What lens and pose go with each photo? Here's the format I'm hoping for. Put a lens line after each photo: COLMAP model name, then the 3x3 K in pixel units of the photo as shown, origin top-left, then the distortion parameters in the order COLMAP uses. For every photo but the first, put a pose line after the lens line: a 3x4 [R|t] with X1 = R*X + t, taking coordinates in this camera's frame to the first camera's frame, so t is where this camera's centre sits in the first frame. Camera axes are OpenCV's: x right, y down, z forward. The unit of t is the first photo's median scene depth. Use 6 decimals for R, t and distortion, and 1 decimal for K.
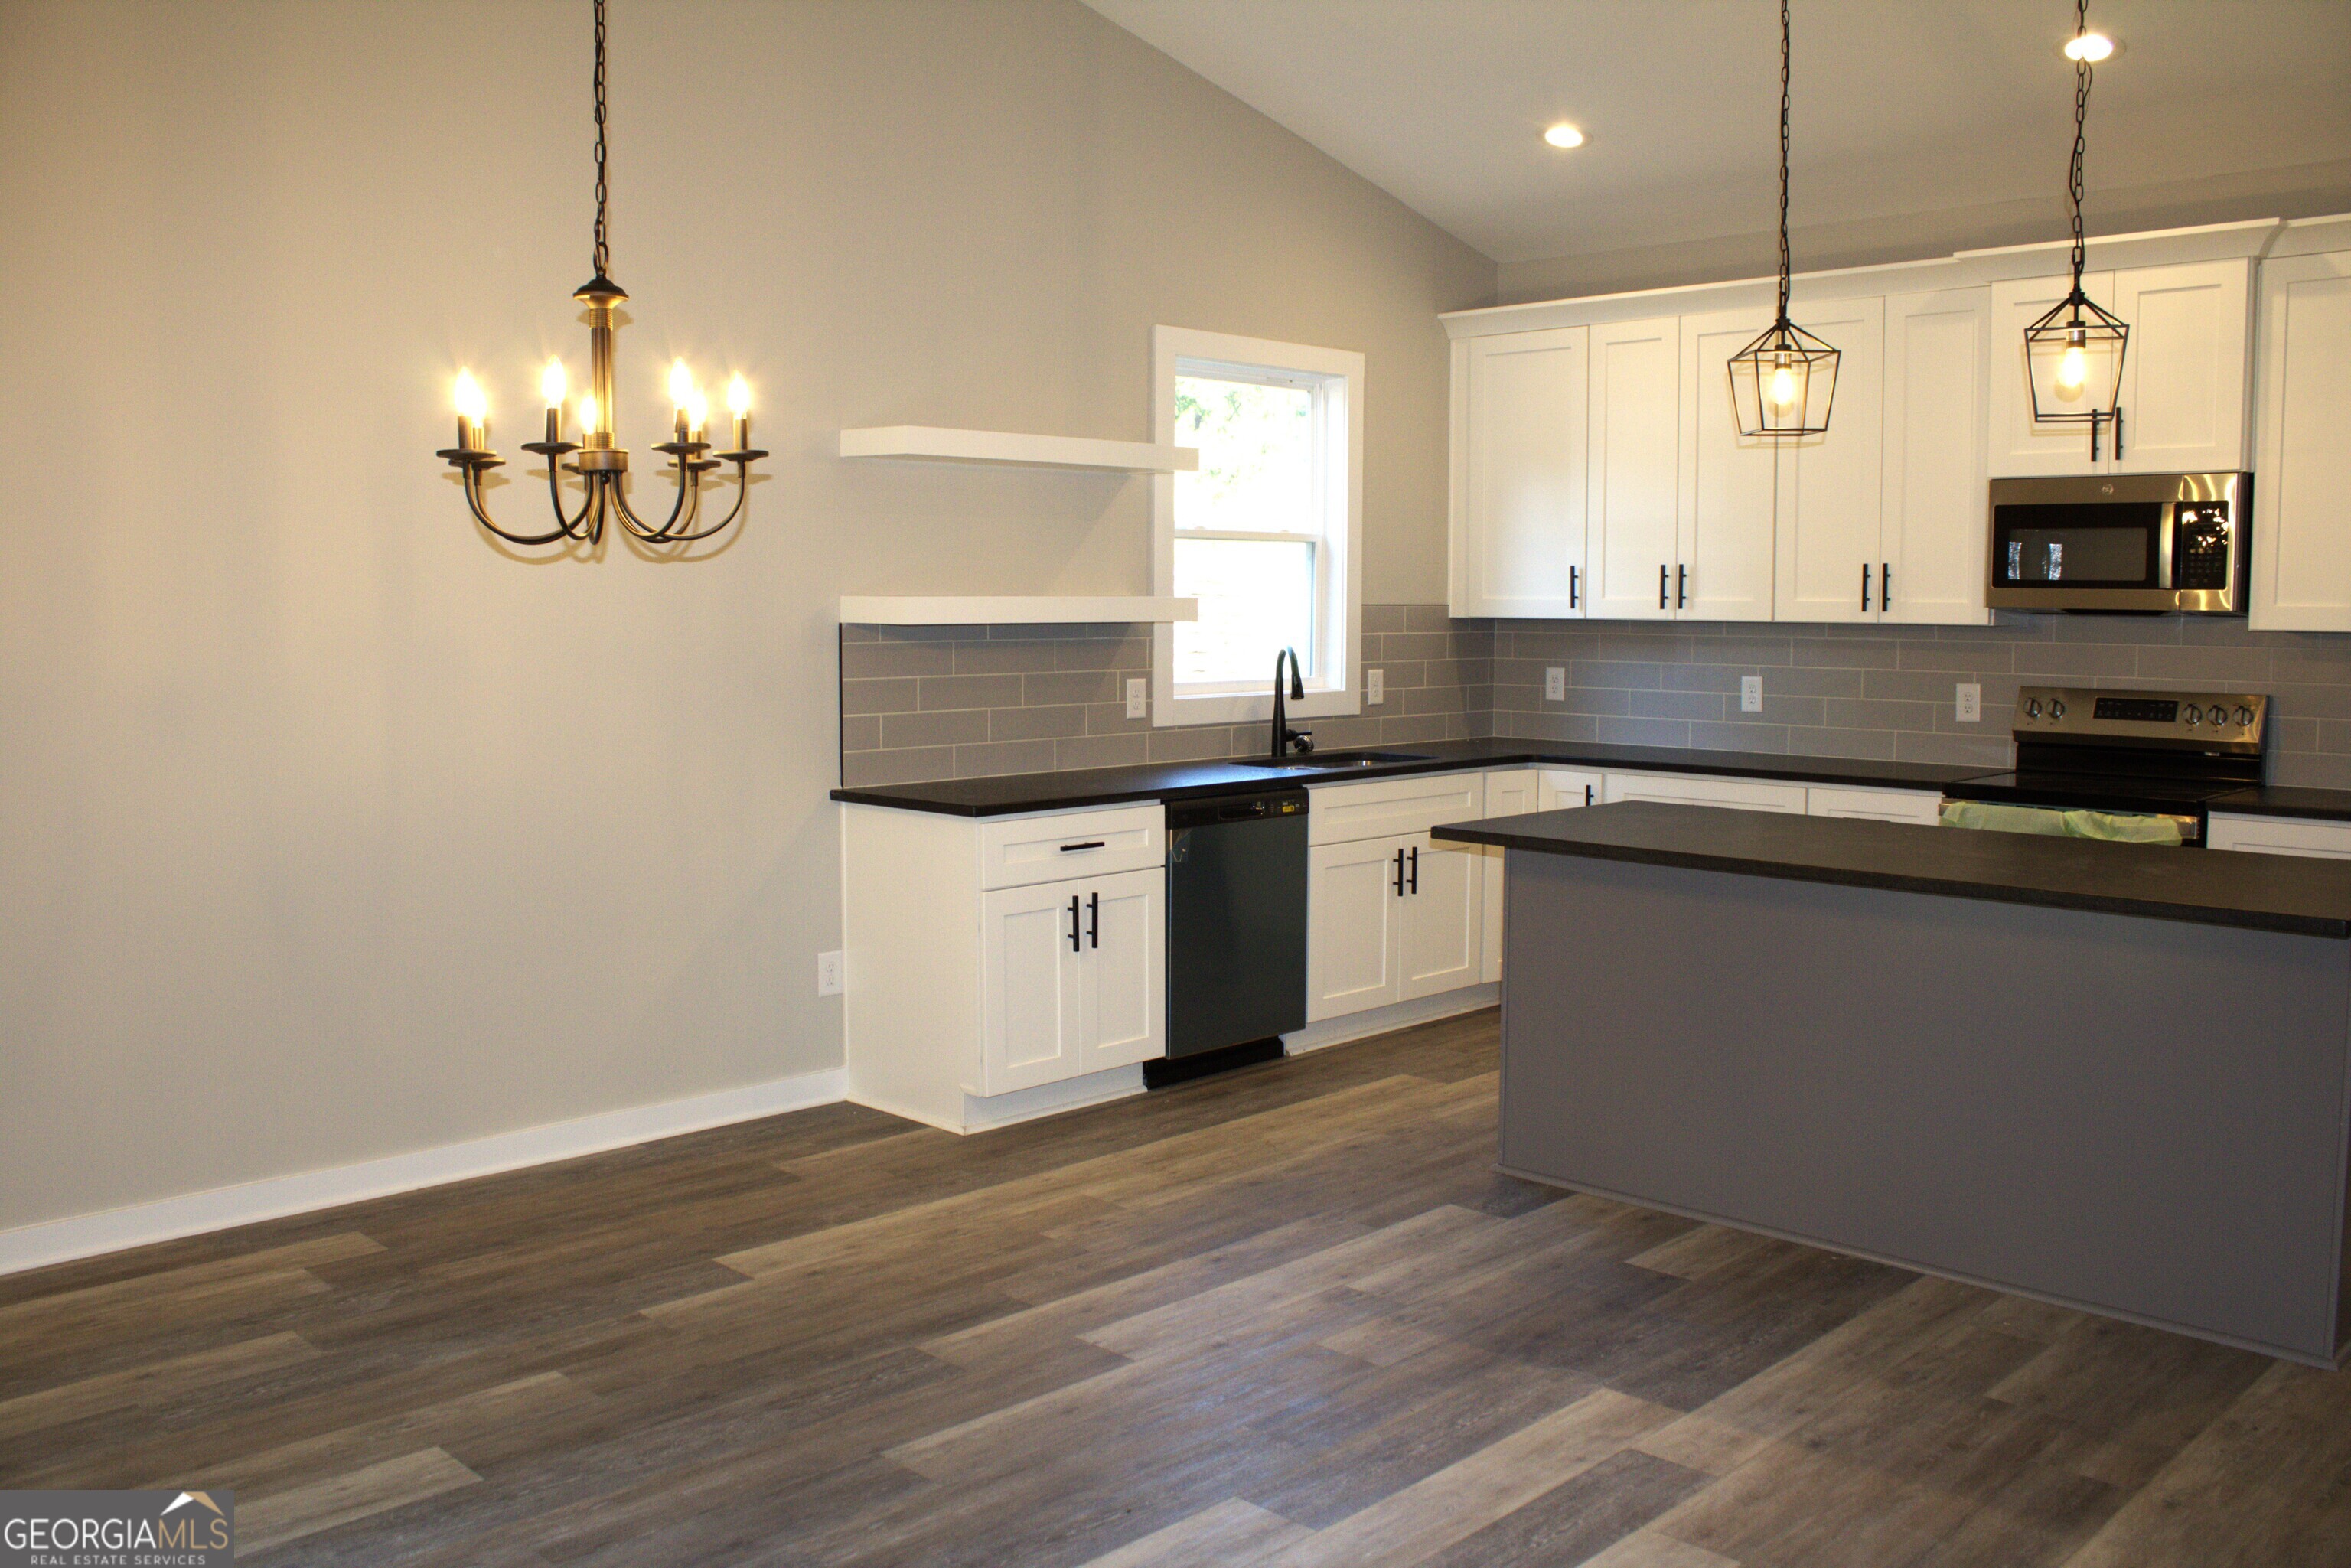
lens RADIAL K [[1977.3, 0, 1175.5], [0, 1977.3, 784.0], [0, 0, 1]] dist [-0.184558, 0.149428]
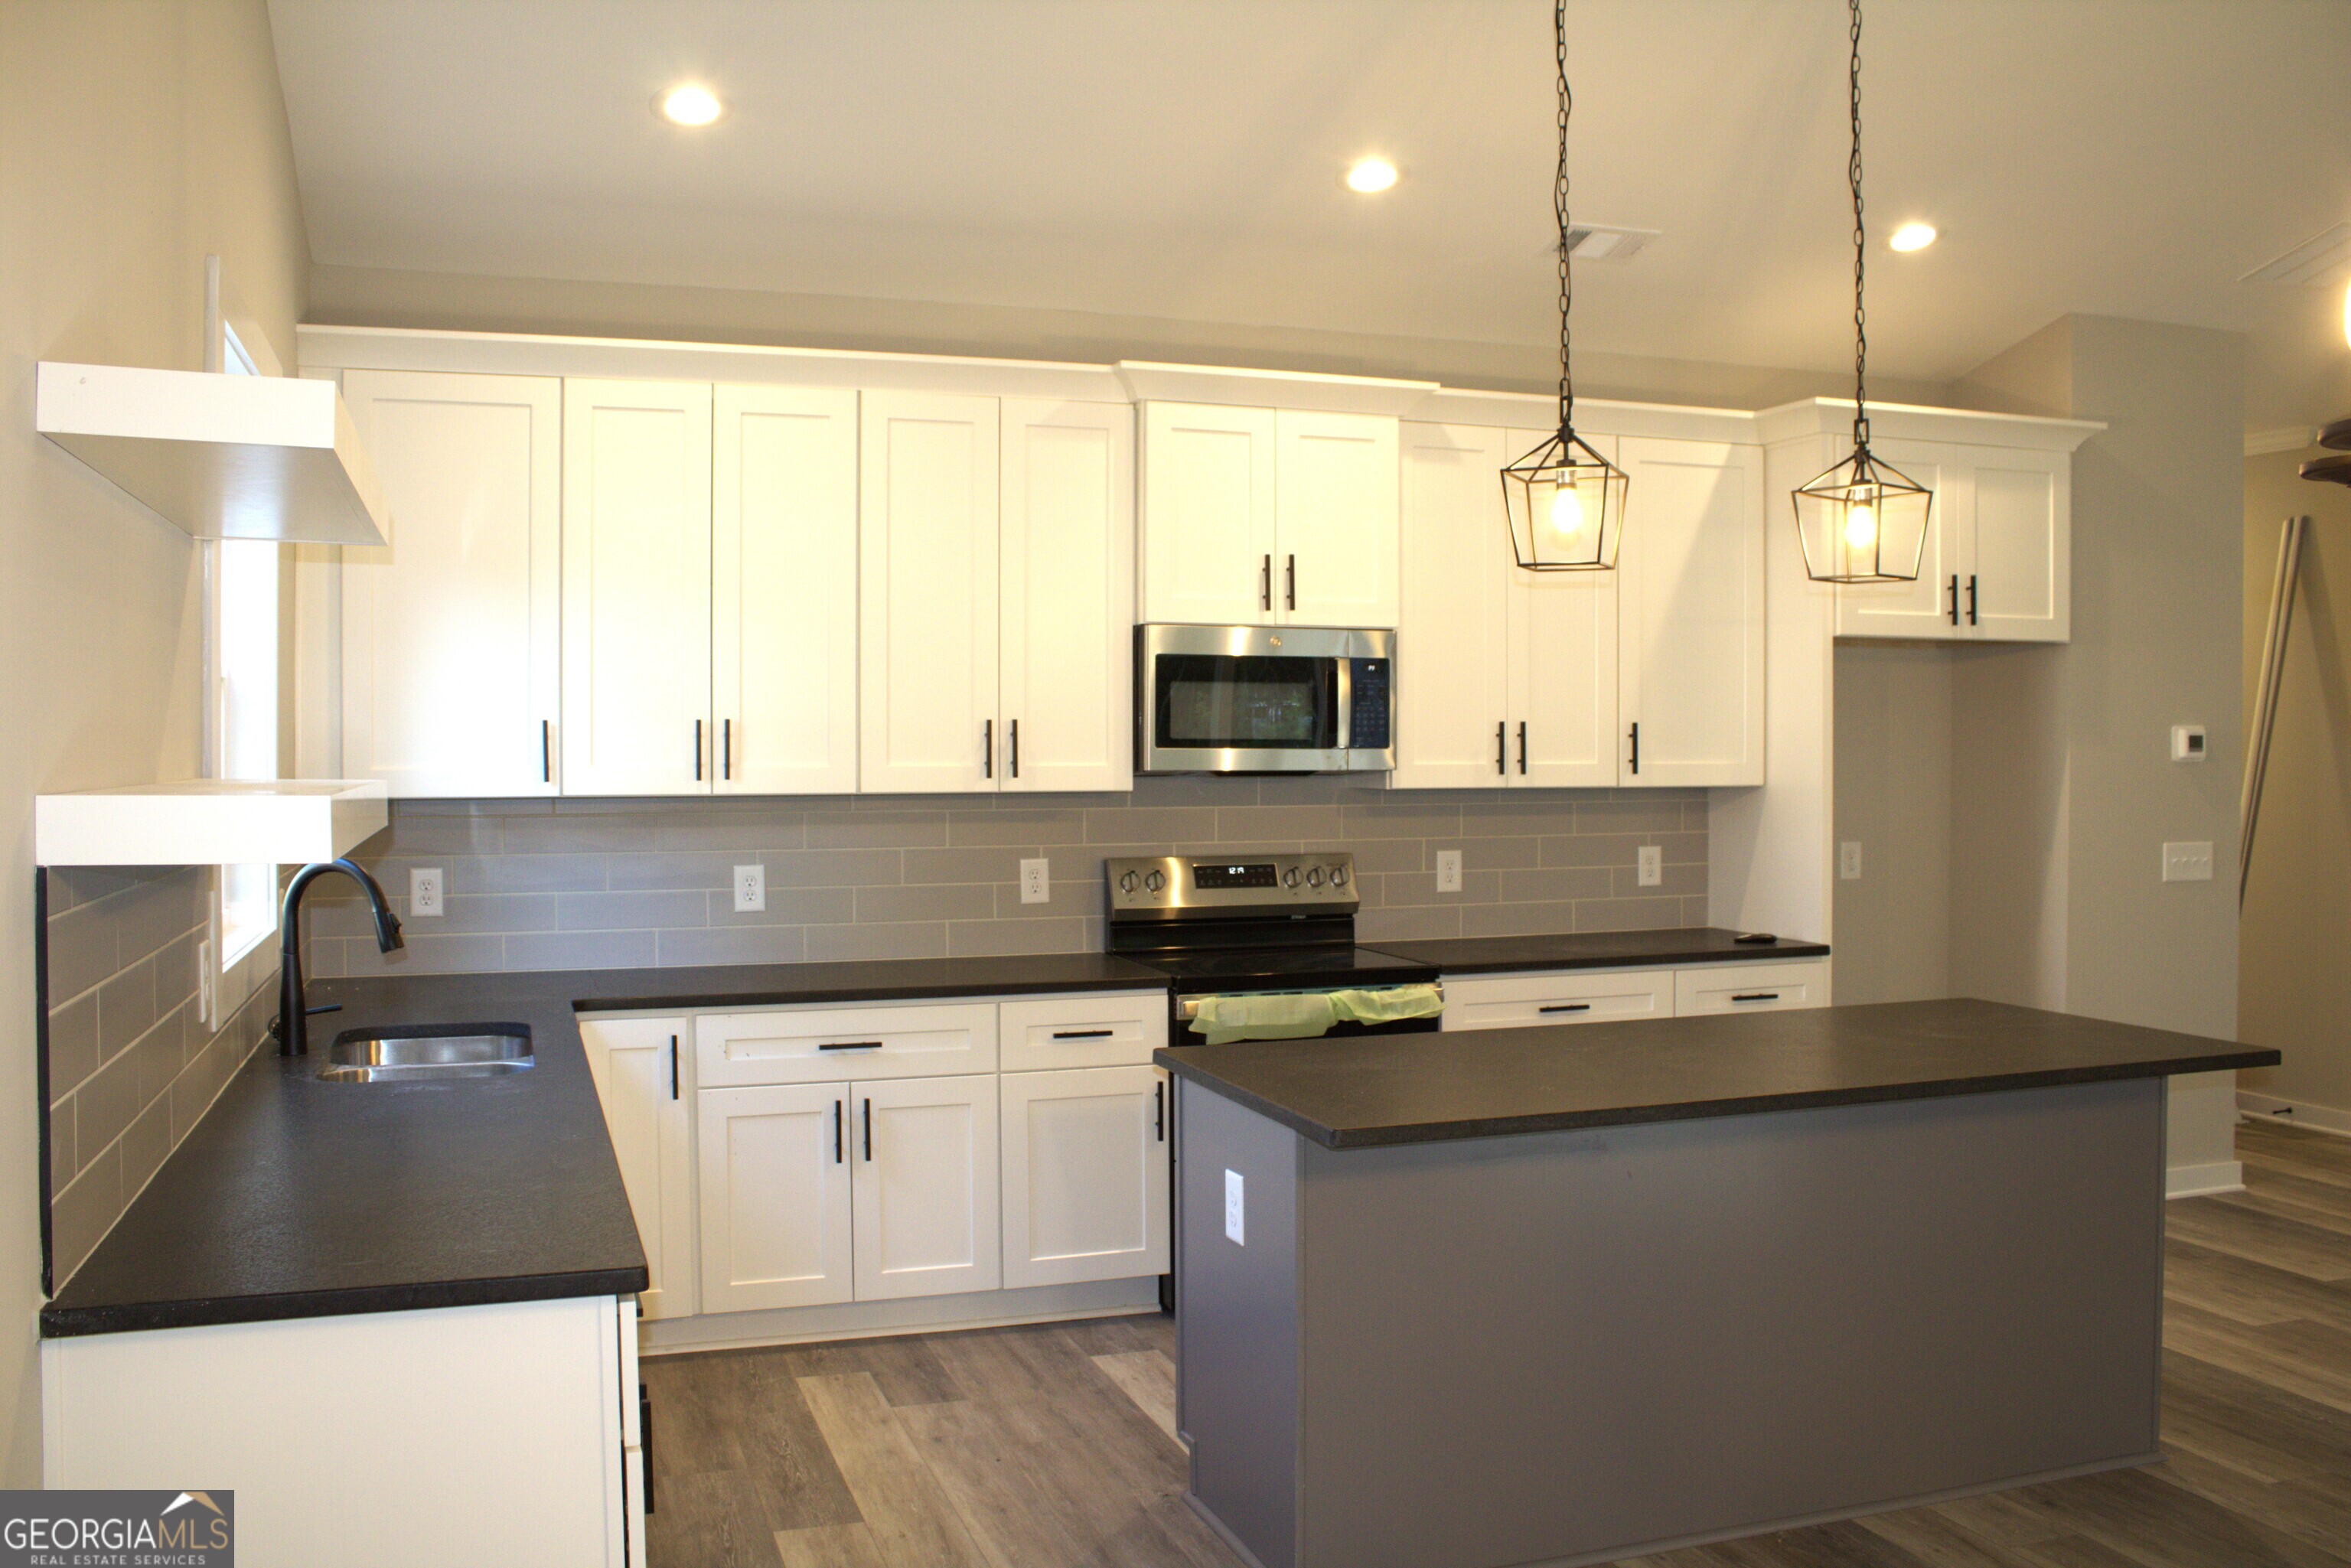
lens RADIAL K [[1977.3, 0, 1175.5], [0, 1977.3, 784.0], [0, 0, 1]] dist [-0.184558, 0.149428]
pose [[0.438048, -0.019104, 0.898748, -0.380689], [0.085745, 0.996104, -0.020618, -0.067529], [-0.894853, 0.086094, 0.437980, 0.607747]]
